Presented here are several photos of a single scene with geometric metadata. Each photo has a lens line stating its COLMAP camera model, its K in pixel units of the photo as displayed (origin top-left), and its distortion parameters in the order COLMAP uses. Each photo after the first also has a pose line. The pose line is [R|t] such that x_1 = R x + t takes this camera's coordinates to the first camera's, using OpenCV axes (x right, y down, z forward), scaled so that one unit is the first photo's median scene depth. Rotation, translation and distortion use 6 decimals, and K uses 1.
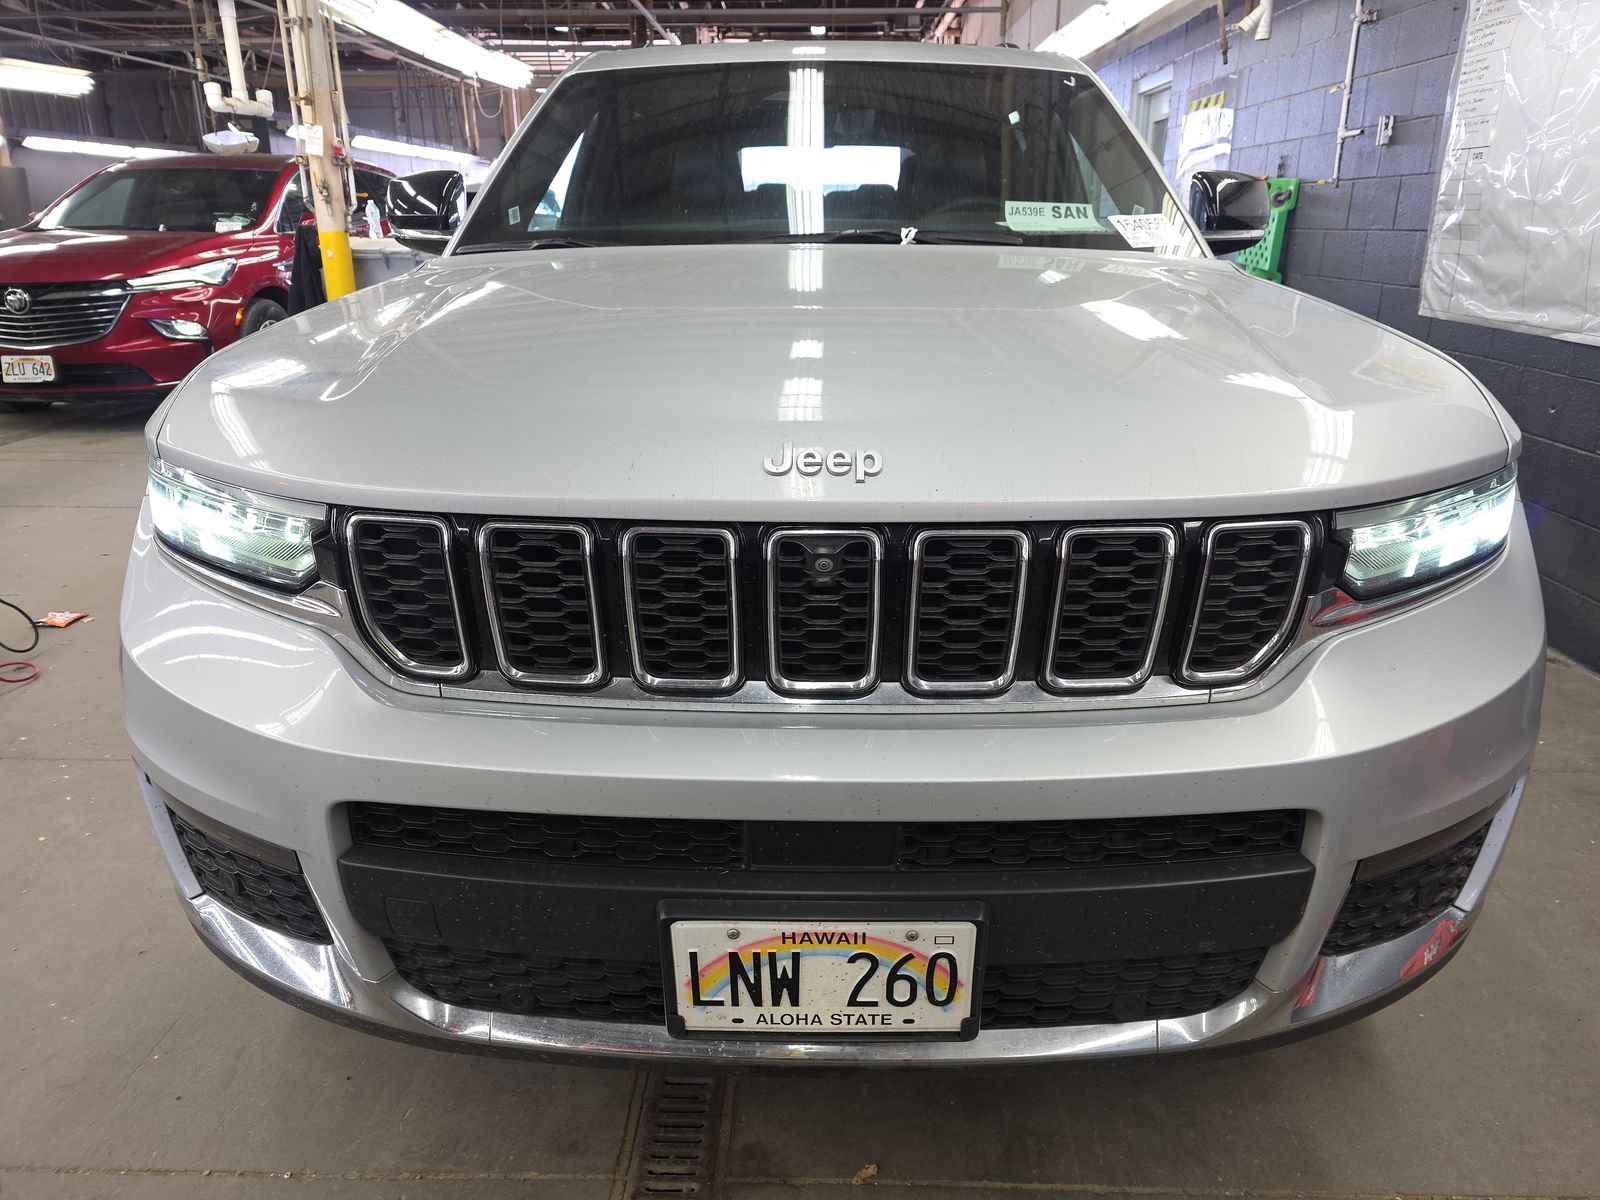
lens RADIAL K [[1139.0, 0, 800.0], [0, 1139.0, 600.0], [0, 0, 1]] dist [0.061152, -0.055364]
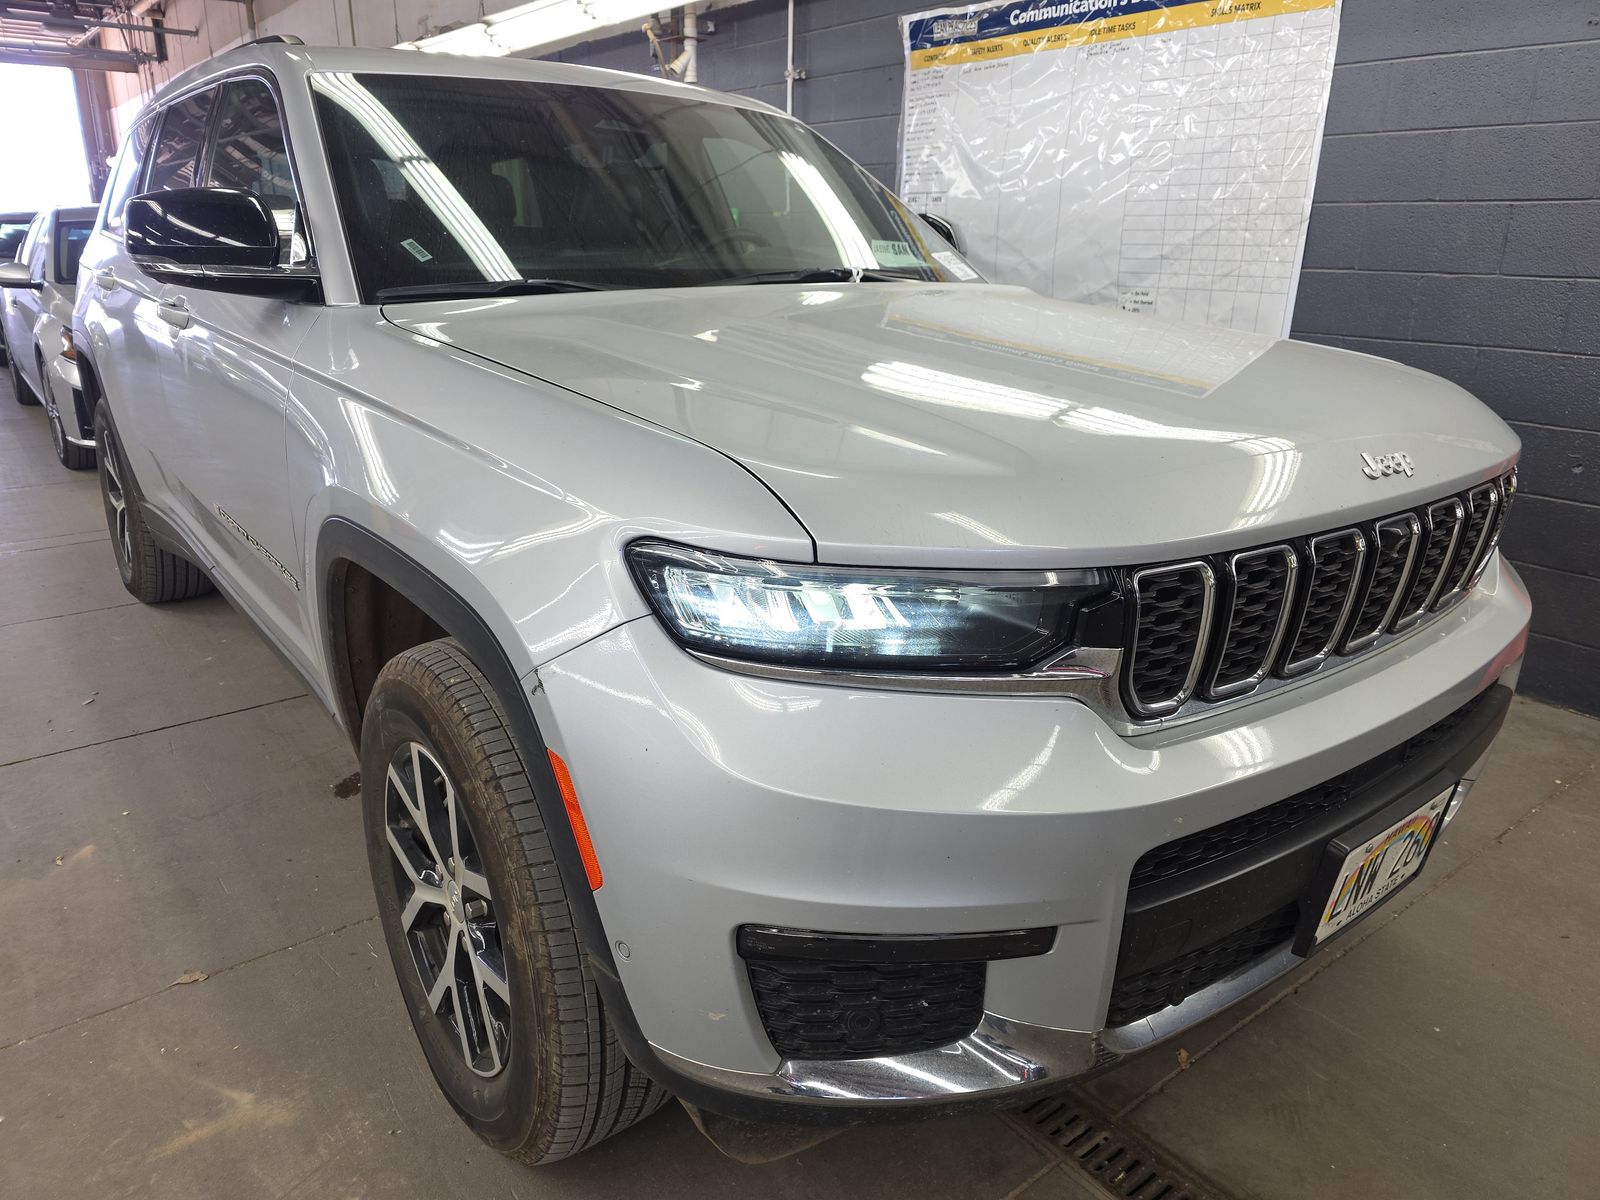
lens RADIAL K [[1115.3, 0, 800.0], [0, 1115.3, 600.0], [0, 0, 1]] dist [0.051291, -0.061269]
pose [[0.796191, -0.176152, 0.578835, -0.360480], [0.174031, 0.982926, 0.059745, -0.049667], [-0.579476, 0.053167, 0.813253, 0.104722]]
